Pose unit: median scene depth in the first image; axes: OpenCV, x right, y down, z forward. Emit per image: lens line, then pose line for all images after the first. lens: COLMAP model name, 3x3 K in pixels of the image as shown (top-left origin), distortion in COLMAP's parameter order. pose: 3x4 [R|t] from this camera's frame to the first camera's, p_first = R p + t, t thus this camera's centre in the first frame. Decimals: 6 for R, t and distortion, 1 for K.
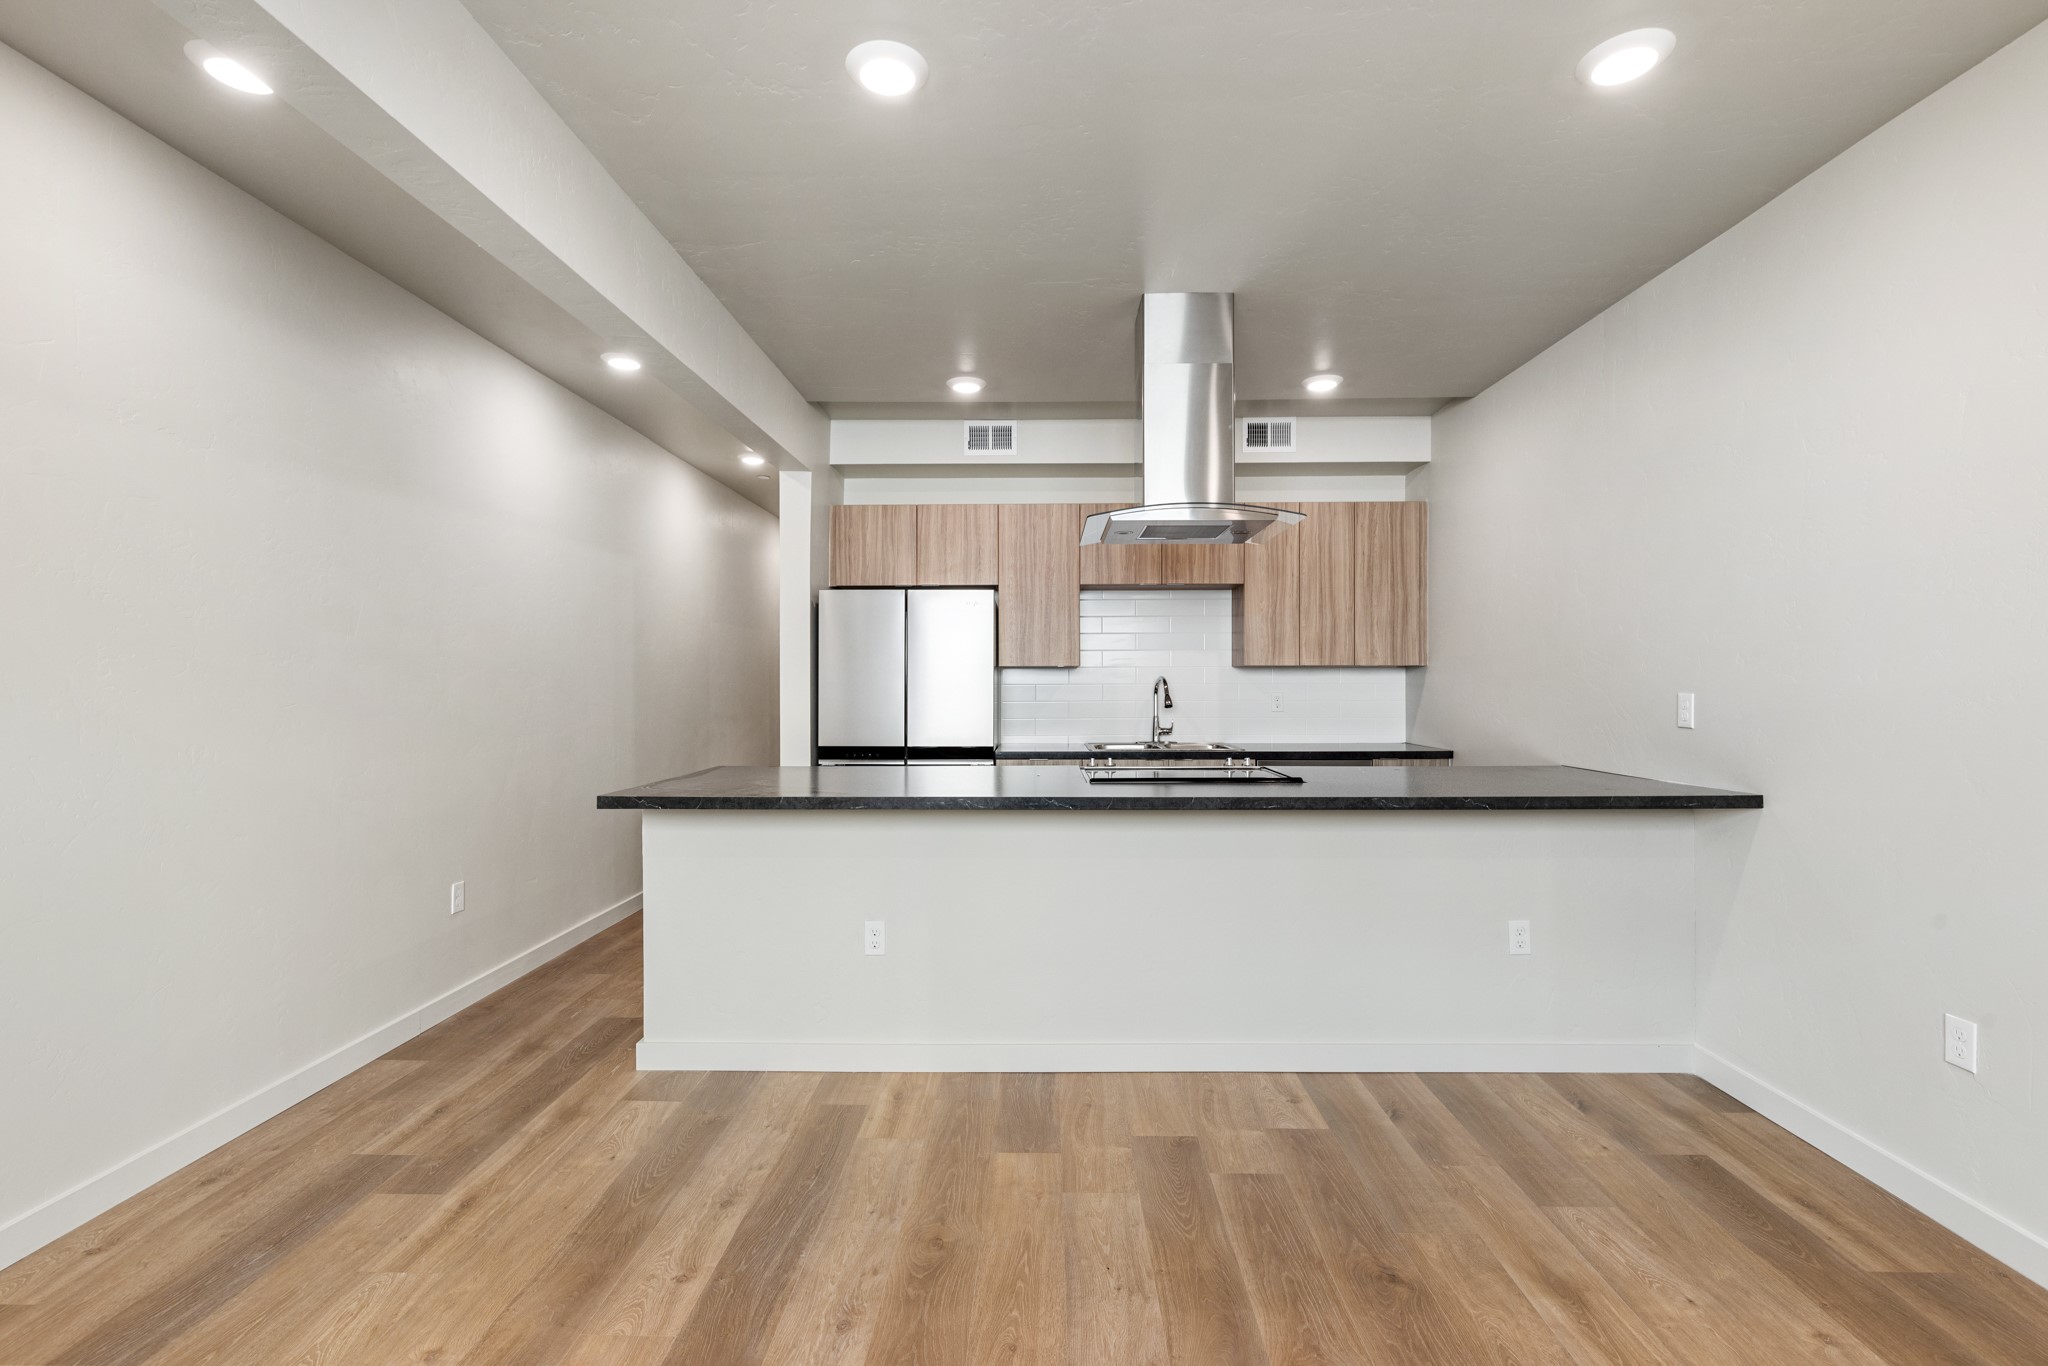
lens RADIAL K [[919.8, 0, 1022.0], [0, 919.8, 680.0], [0, 0, 1]] dist [0.008473, -0.001625]
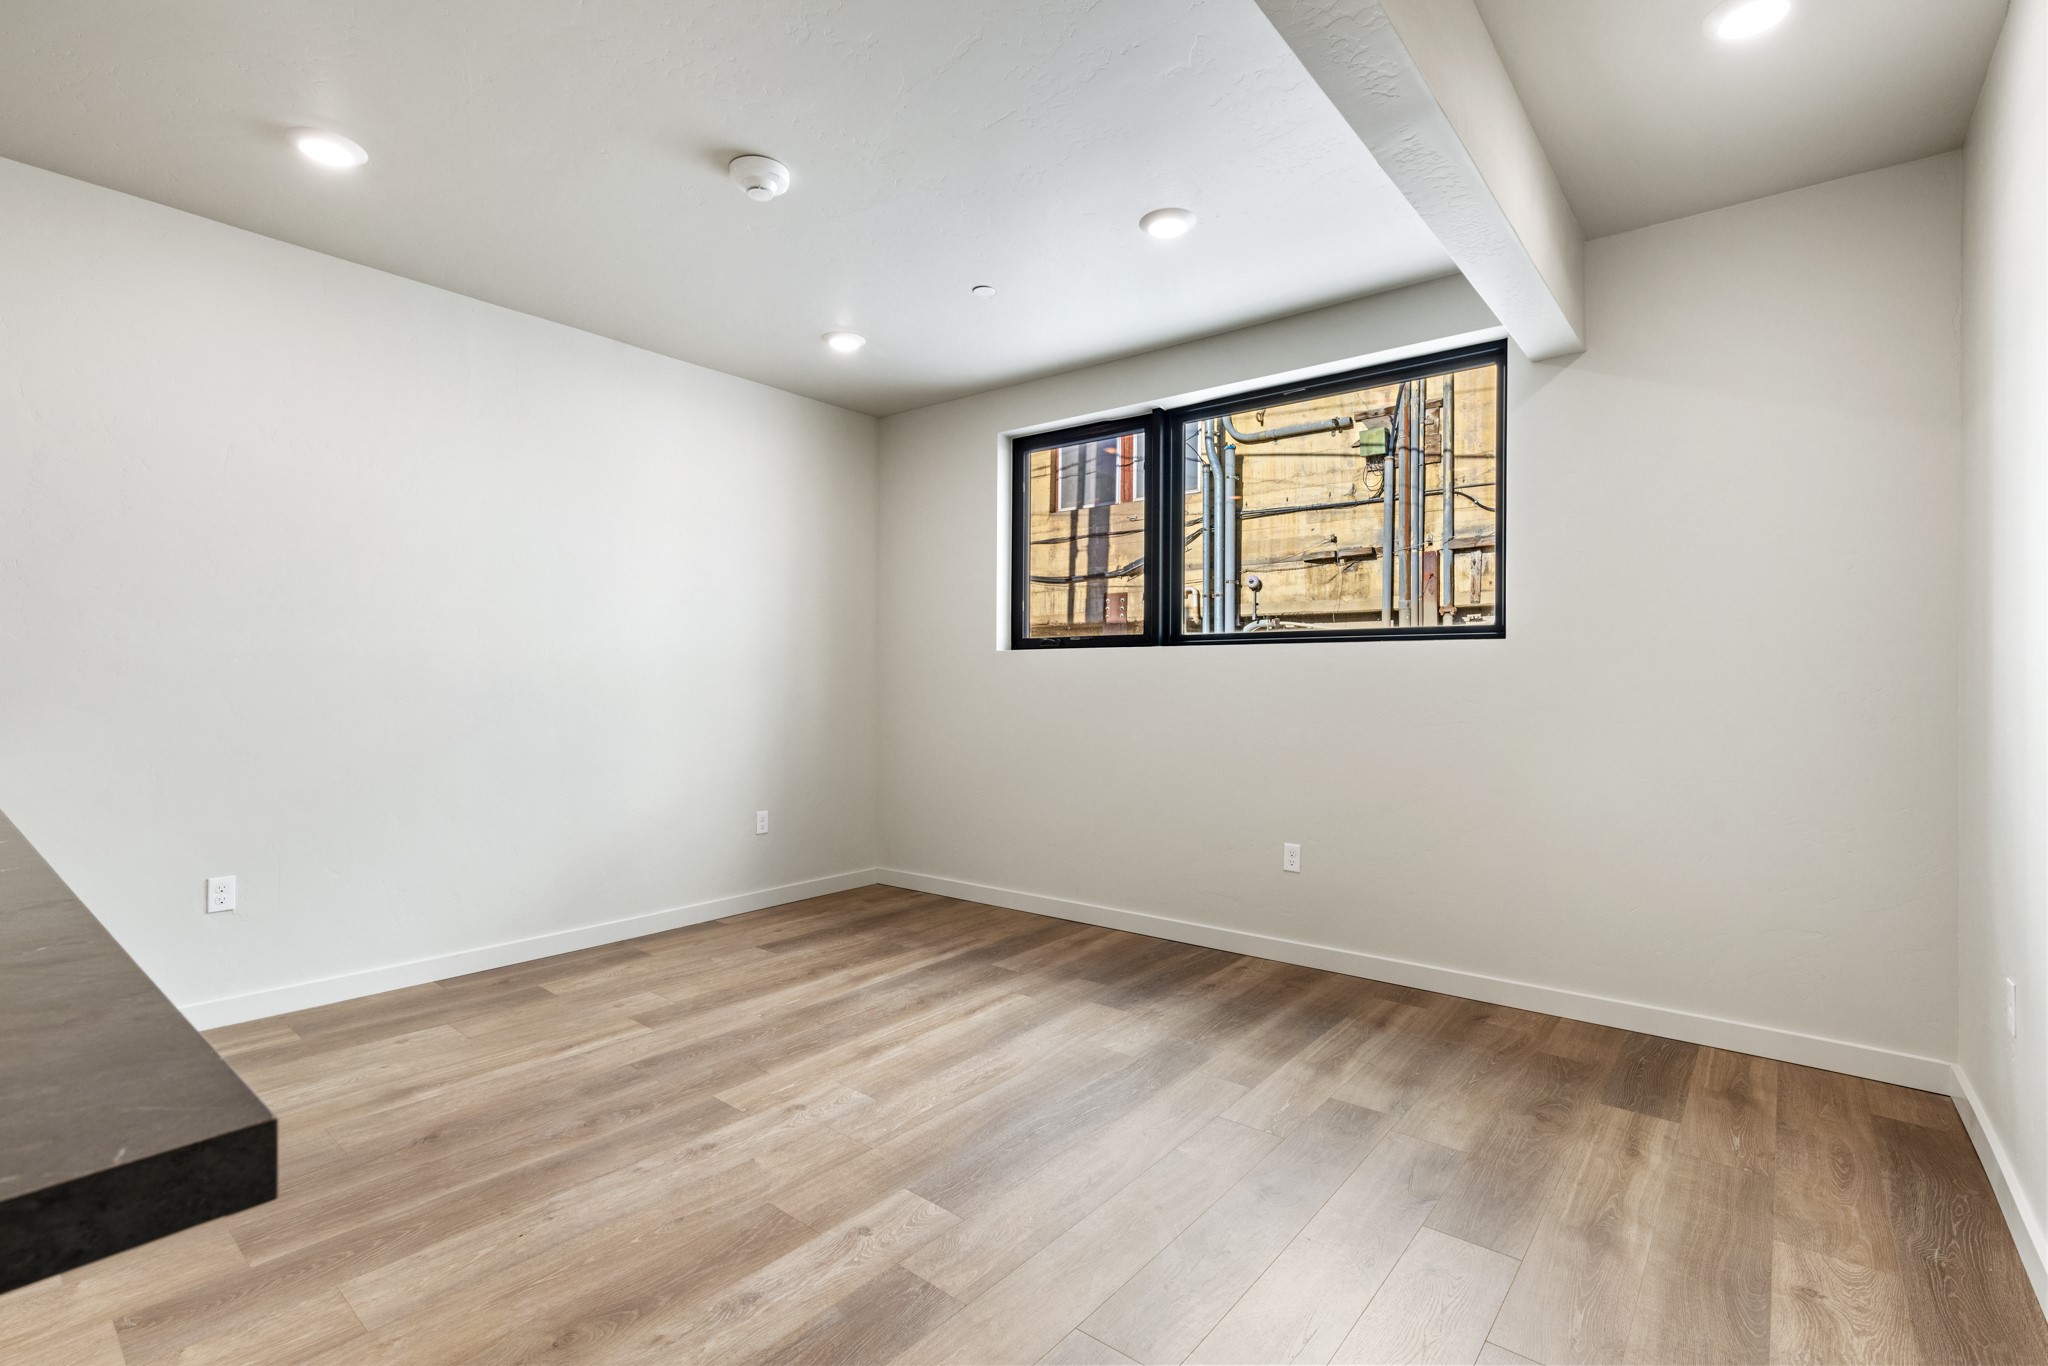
lens RADIAL K [[919.8, 0, 1022.4], [0, 919.8, 684.8], [0, 0, 1]] dist [0.008473, -0.001625]
pose [[-0.783751, -0.001132, 0.621074, -0.933339], [-0.002560, 0.999996, -0.001408, 0.068868], [-0.621070, -0.002694, -0.783750, 1.469635]]
